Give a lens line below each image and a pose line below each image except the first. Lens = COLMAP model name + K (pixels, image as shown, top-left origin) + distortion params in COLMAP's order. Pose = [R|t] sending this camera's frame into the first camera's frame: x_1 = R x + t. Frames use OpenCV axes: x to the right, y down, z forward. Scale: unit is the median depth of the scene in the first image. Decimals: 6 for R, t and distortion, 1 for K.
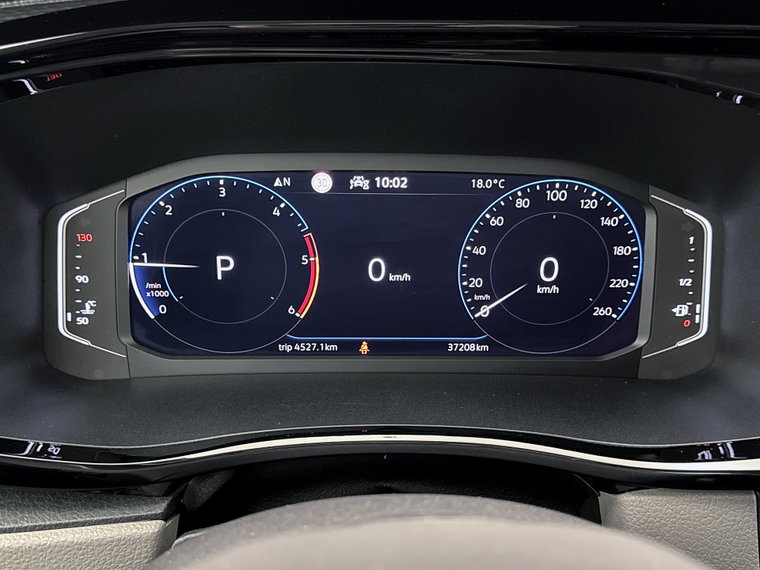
lens RADIAL K [[839.0, 0, 380.0], [0, 839.0, 285.0], [0, 0, 1]] dist [0.027249, -0.006578]
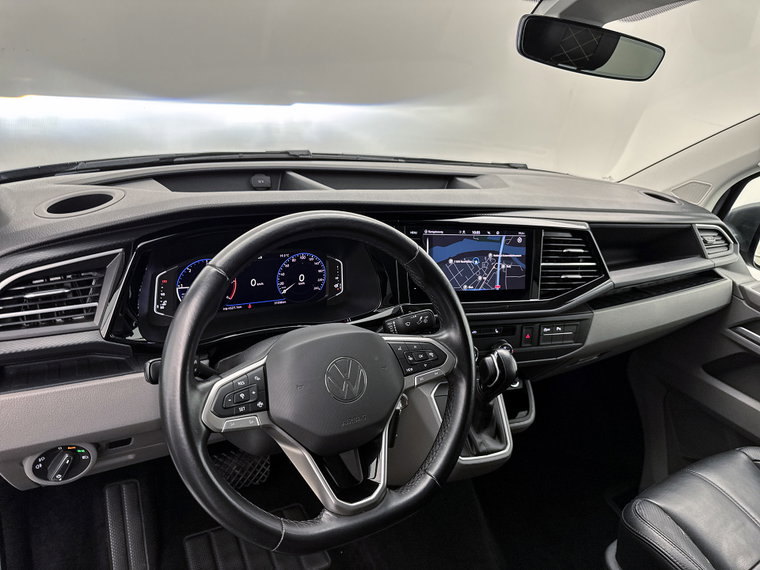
lens RADIAL K [[530.2, 0, 380.0], [0, 530.2, 285.0], [0, 0, 1]] dist [0.141818, -0.291567]
pose [[0.878020, -0.095619, 0.468975, -0.568298], [0.081960, 0.995405, 0.049506, -0.073416], [-0.471554, -0.005030, 0.881823, -1.147908]]
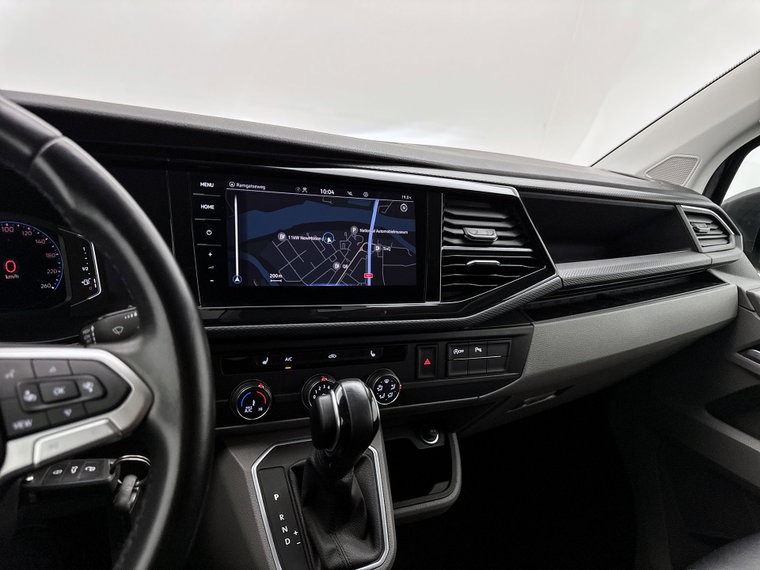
lens RADIAL K [[530.2, 0, 380.0], [0, 530.2, 285.0], [0, 0, 1]] dist [0.141818, -0.291567]
pose [[0.870188, -0.072256, 0.487392, 0.349790], [0.106932, 0.993307, -0.043657, 0.181976], [-0.480976, 0.090108, 0.872091, -0.568225]]
